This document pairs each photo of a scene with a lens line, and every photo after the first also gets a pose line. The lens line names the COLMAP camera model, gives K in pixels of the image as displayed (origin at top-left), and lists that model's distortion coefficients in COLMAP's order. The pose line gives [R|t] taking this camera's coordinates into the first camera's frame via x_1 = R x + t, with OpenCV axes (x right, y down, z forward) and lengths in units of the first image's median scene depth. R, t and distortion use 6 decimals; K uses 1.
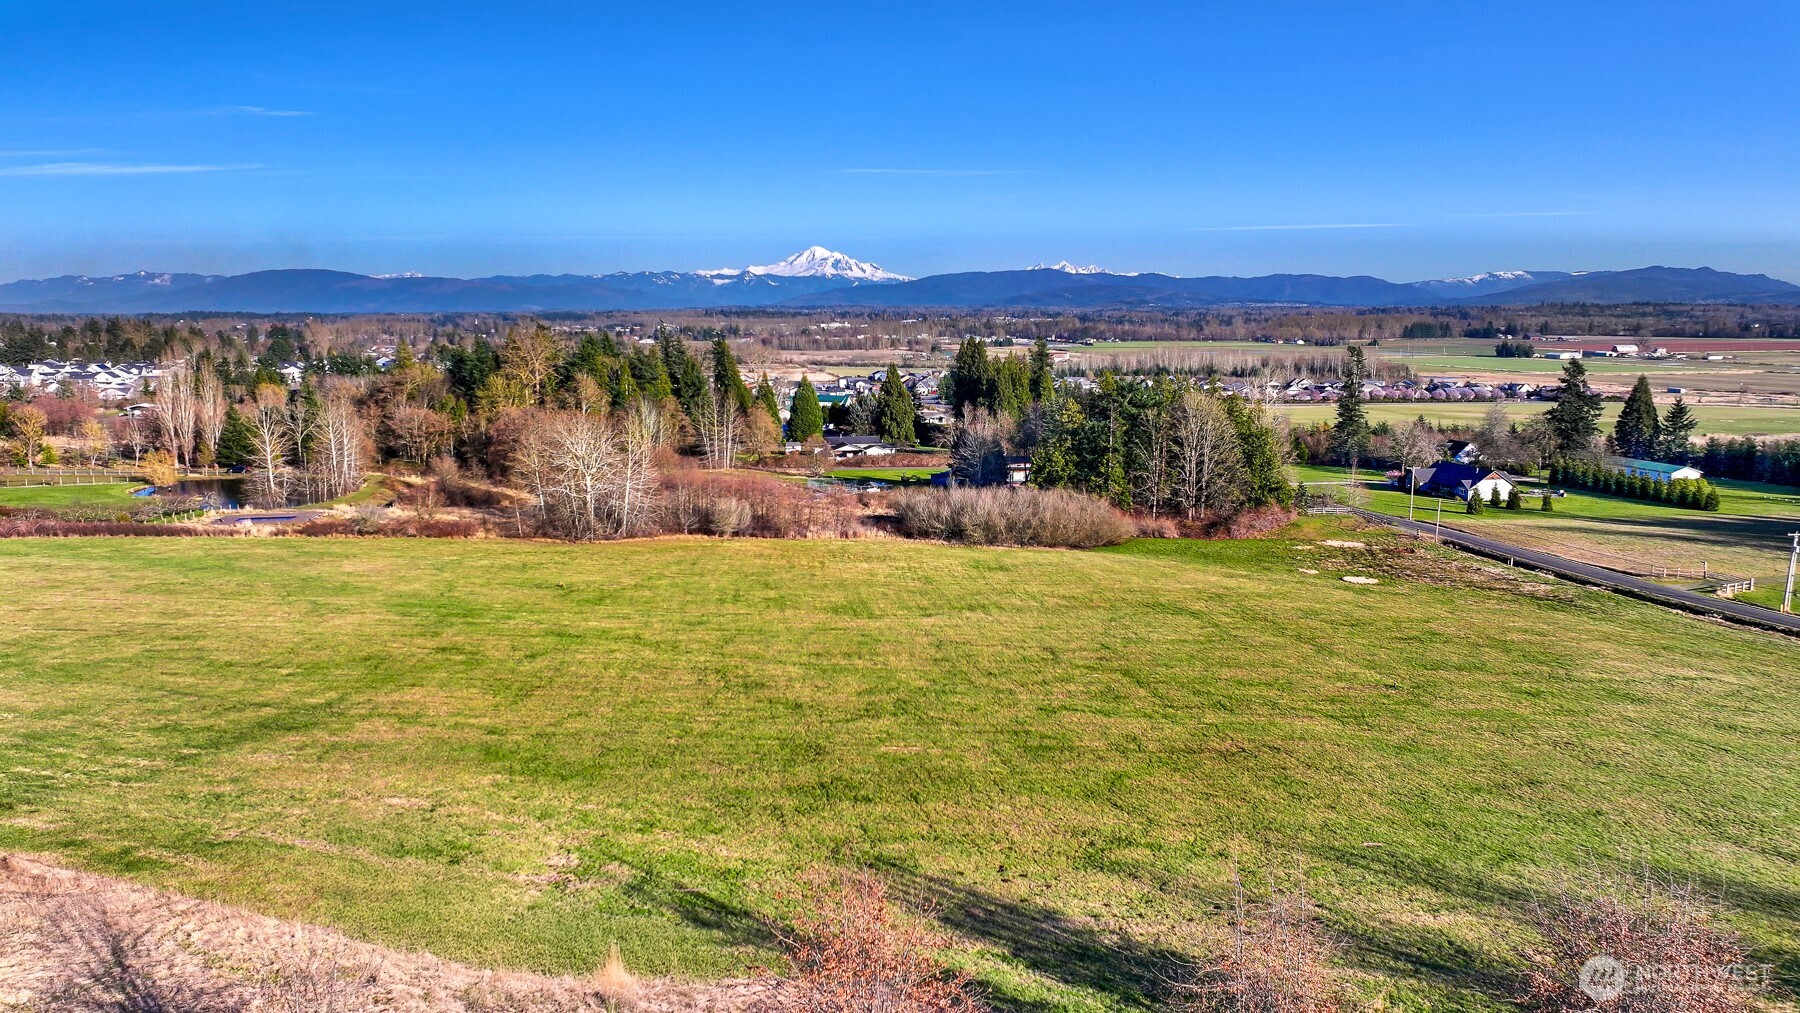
lens RADIAL K [[1256.5, 0, 904.7], [0, 1256.5, 498.6], [0, 0, 1]] dist [-0.003112, 0.017919]
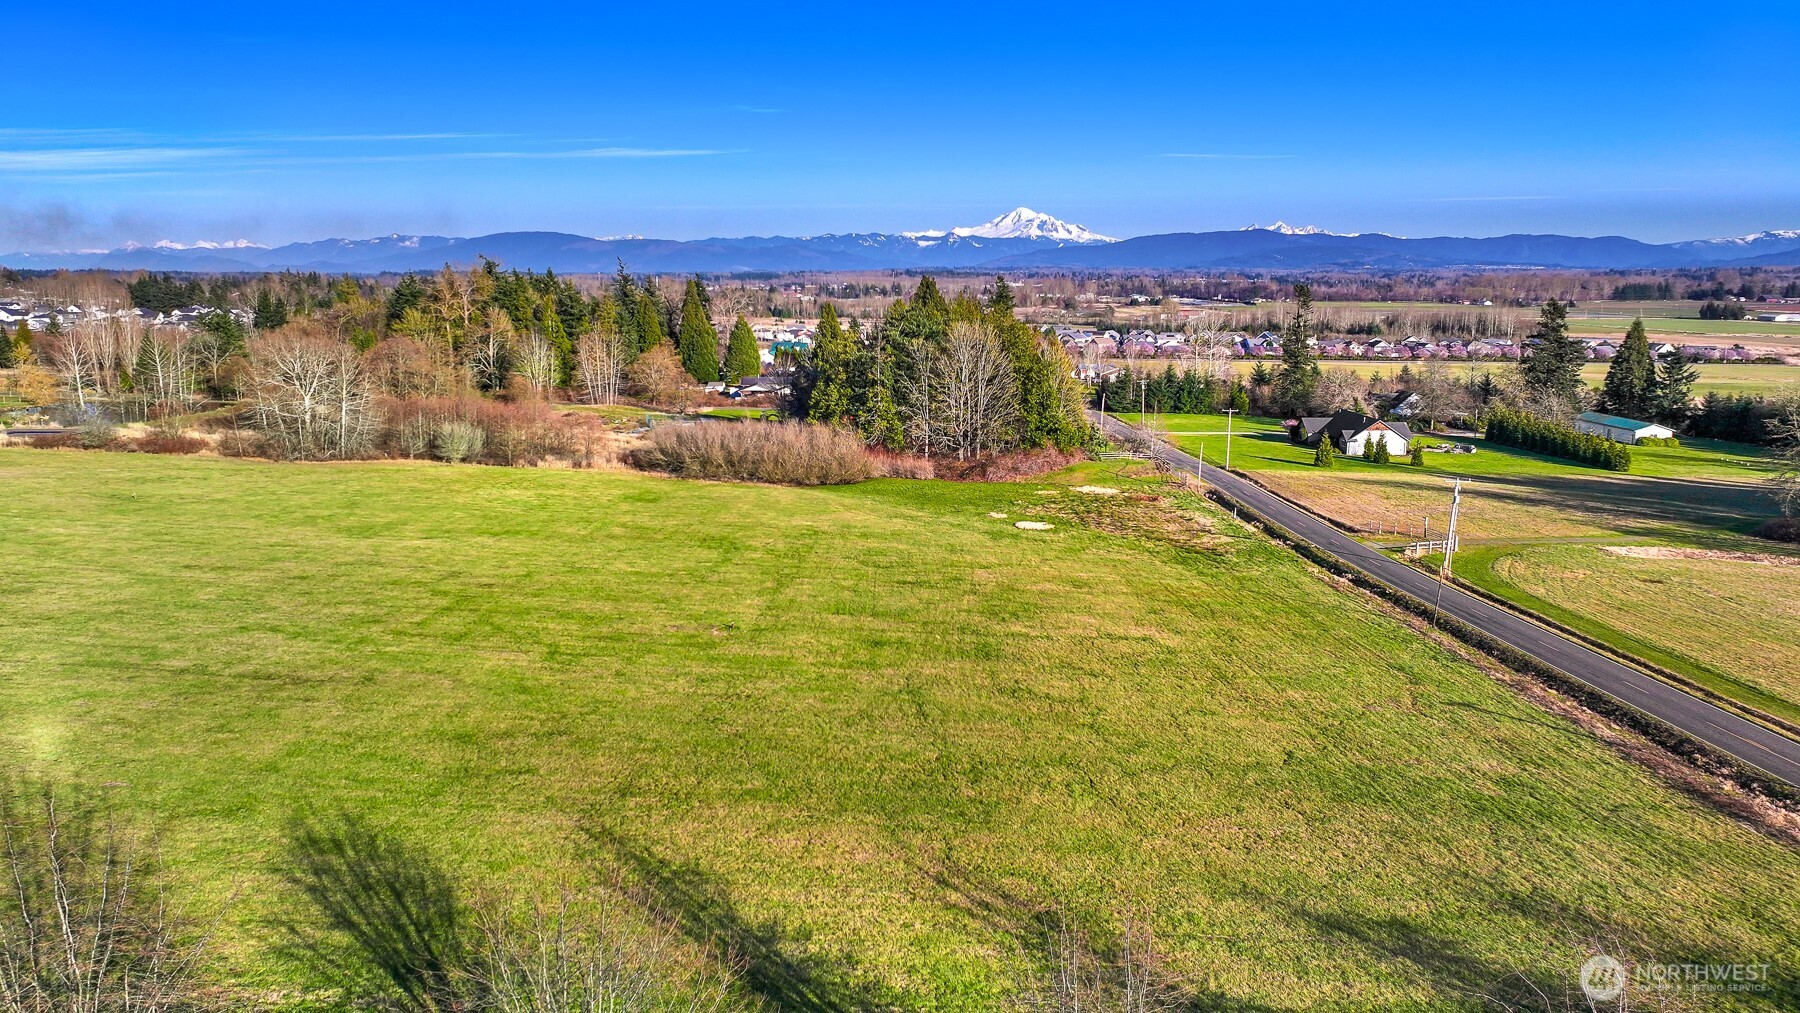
lens RADIAL K [[1256.5, 0, 904.8], [0, 1256.5, 499.4], [0, 0, 1]] dist [-0.003112, 0.017919]
pose [[0.986827, 0.031613, -0.158661, 0.234552], [-0.026872, 0.999128, 0.031940, 0.011683], [0.159533, -0.027256, 0.986816, 0.065584]]
